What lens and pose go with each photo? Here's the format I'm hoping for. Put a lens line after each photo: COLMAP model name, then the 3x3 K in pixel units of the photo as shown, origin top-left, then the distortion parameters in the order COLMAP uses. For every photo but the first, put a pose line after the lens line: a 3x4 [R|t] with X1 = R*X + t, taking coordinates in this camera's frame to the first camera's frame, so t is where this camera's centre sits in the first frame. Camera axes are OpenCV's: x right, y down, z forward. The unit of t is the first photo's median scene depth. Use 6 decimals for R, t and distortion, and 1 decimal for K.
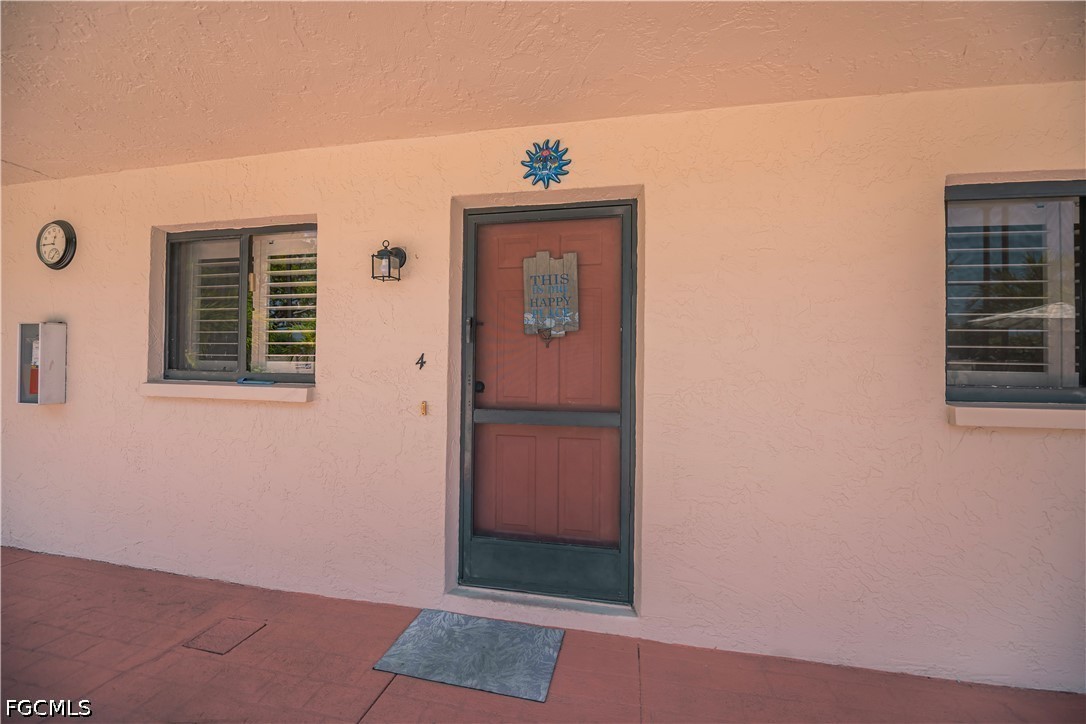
lens RADIAL K [[416.6, 0, 544.0], [0, 416.6, 355.7], [0, 0, 1]] dist [-0.020999, -0.000647]
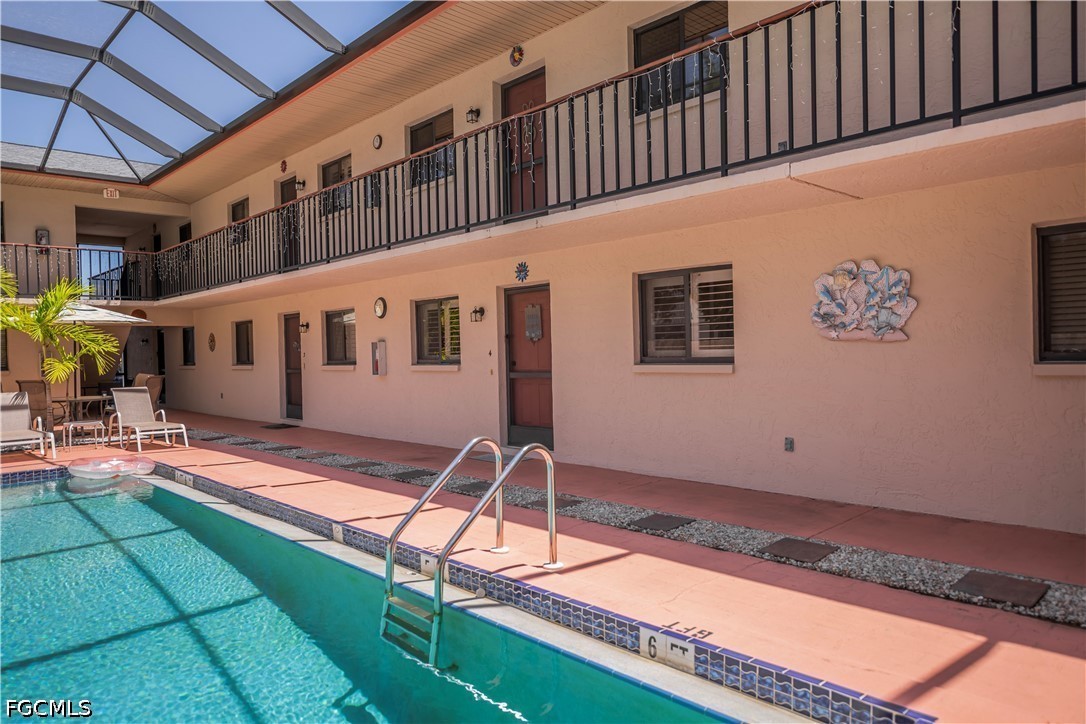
lens RADIAL K [[706.0, 0, 549.4], [0, 706.0, 357.8], [0, 0, 1]] dist [0.022859, -0.014132]
pose [[0.819647, -0.026338, -0.572263, 2.281530], [0.042899, 0.998960, 0.015467, -0.008080], [0.571260, -0.037227, 0.819924, -2.138136]]
